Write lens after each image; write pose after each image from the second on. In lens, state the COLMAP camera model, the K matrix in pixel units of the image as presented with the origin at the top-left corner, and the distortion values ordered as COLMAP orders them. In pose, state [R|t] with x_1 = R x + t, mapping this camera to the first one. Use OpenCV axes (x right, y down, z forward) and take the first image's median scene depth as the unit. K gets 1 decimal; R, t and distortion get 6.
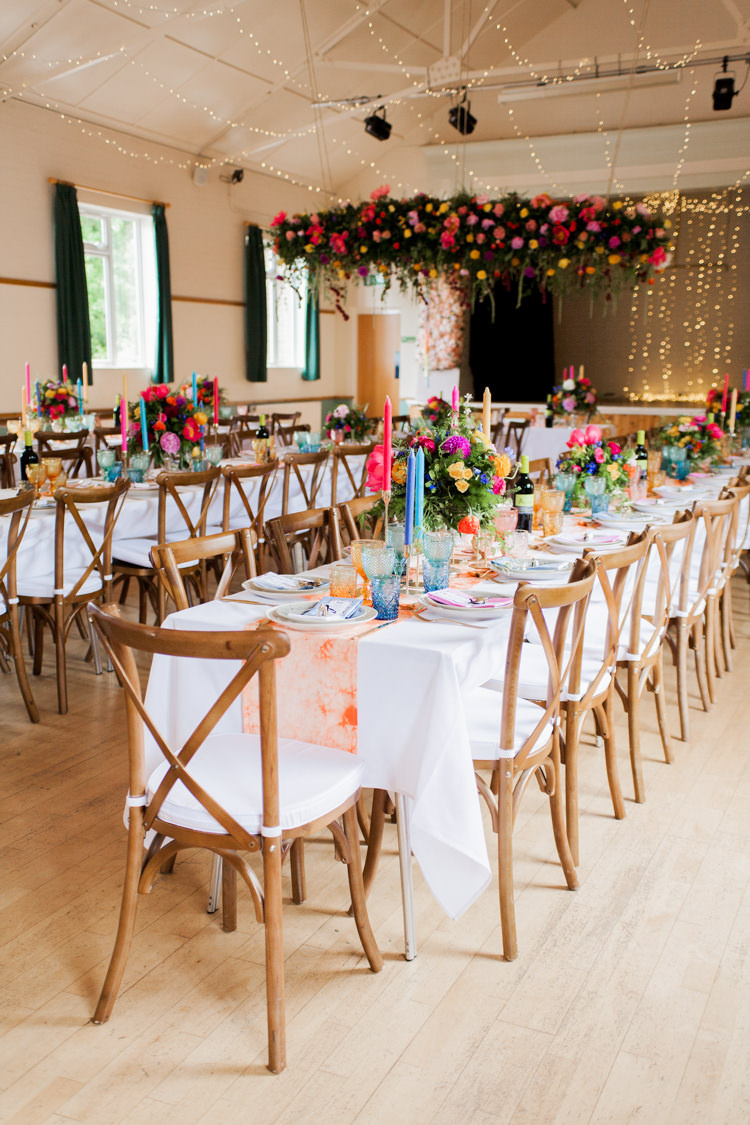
lens RADIAL K [[1172.3, 0, 380.2], [0, 1172.3, 558.7], [0, 0, 1]] dist [0.192984, 0.000000]
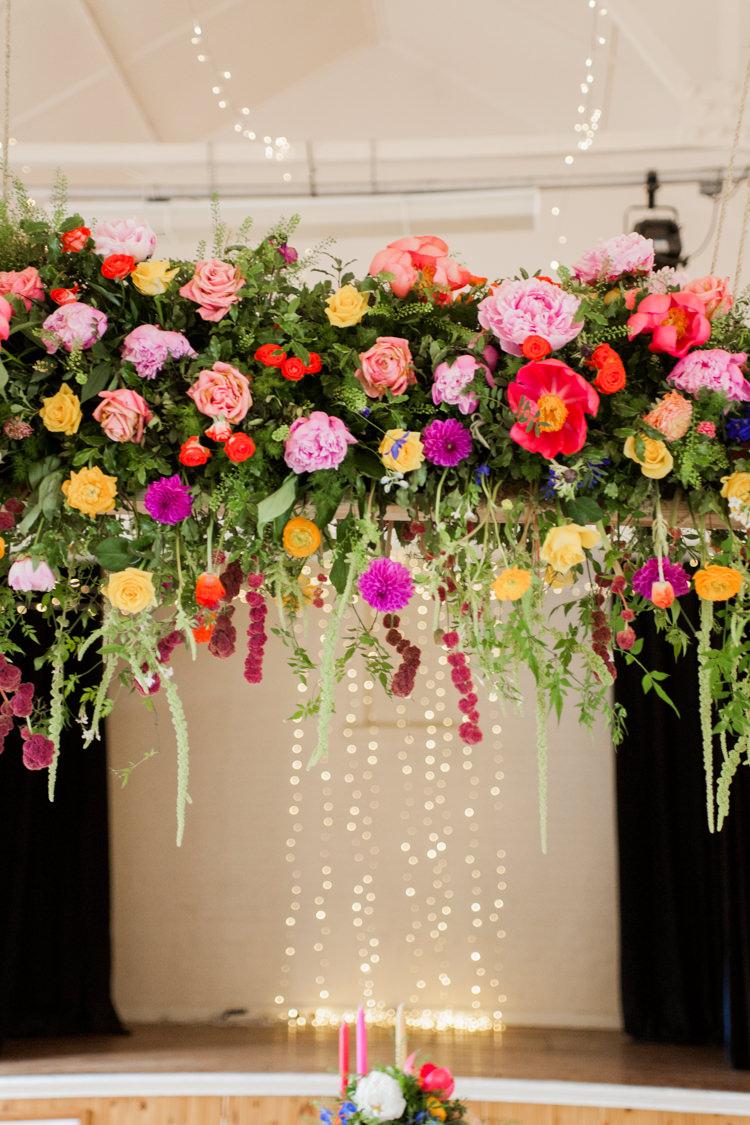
lens RADIAL K [[1774.9, 0, 378.7], [0, 1774.9, 567.4], [0, 0, 1]] dist [0.509511, 0.000000]
pose [[0.940630, 0.058072, 0.334430, 0.020381], [0.058462, 0.942815, -0.328148, -0.110521], [-0.334362, 0.328217, 0.883445, 0.553437]]
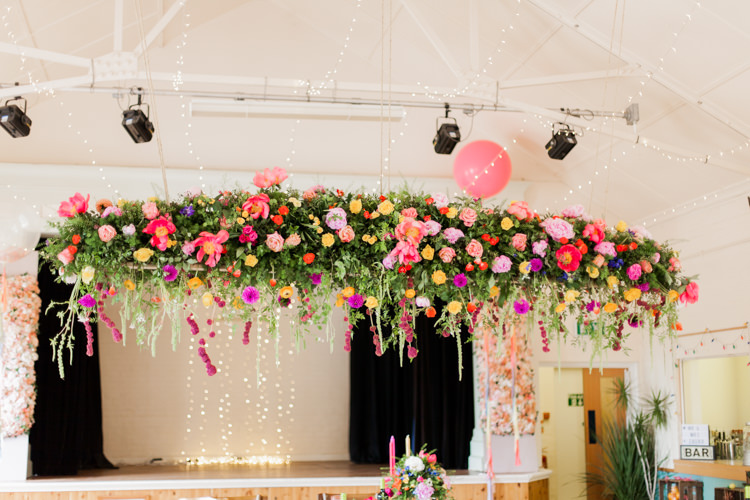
lens RADIAL K [[1079.0, 0, 375.0], [0, 1079.0, 250.2], [0, 0, 1]] dist [0.015768, 0.000000]
pose [[0.811189, 0.066775, 0.580959, -0.221896], [0.114042, 0.956321, -0.269156, -0.086830], [-0.573556, 0.284590, 0.768142, 0.424456]]
